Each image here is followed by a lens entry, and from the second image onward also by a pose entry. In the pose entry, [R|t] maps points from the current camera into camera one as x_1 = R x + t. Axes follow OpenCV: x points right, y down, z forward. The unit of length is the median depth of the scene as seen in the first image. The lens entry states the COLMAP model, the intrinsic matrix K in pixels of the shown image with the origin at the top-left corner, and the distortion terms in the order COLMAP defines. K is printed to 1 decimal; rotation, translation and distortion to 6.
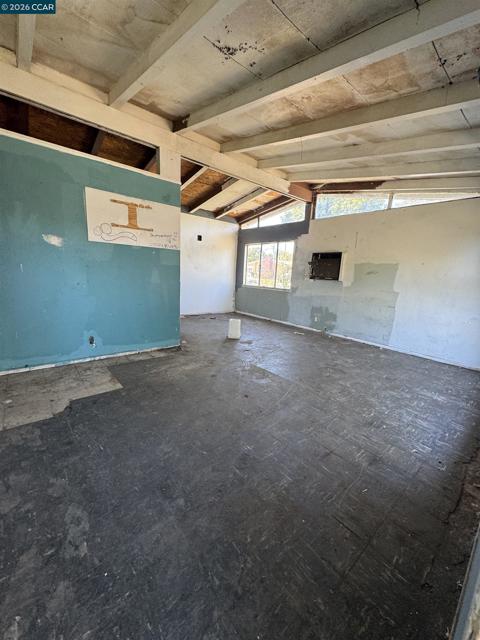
lens RADIAL K [[254.9, 0, 241.3], [0, 254.9, 319.6], [0, 0, 1]] dist [-0.001538, 0.000411]
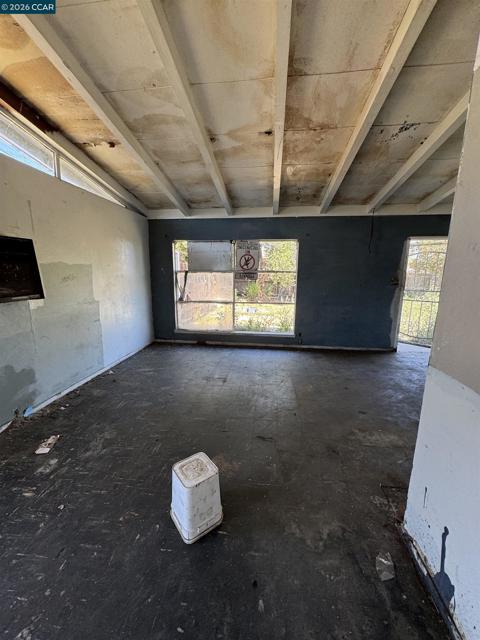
lens RADIAL K [[254.9, 0, 240.2], [0, 254.9, 319.5], [0, 0, 1]] dist [-0.001538, 0.000411]
pose [[-0.674521, -0.190263, 0.713317, -0.330802], [0.097316, 0.934873, 0.341382, -0.354451], [-0.731813, 0.299687, -0.612076, 1.493031]]
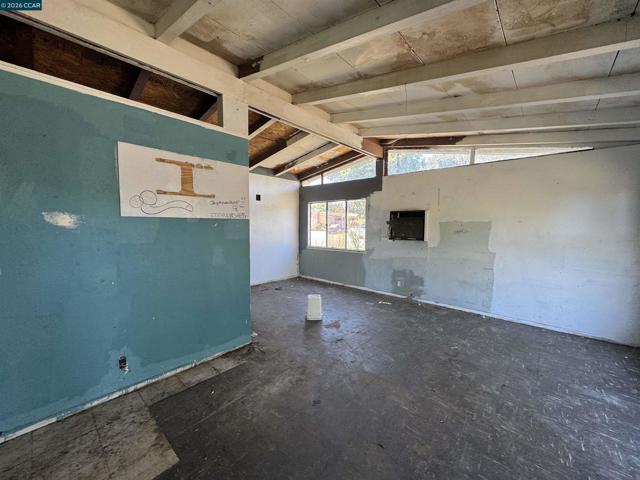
lens RADIAL K [[254.9, 0, 320.3], [0, 254.9, 239.0], [0, 0, 1]] dist [-0.001538, 0.000411]
pose [[0.990029, -0.051077, 0.131276, -0.141571], [0.066600, 0.990929, -0.116719, -0.115445], [-0.124124, 0.124299, 0.984451, 0.231203]]
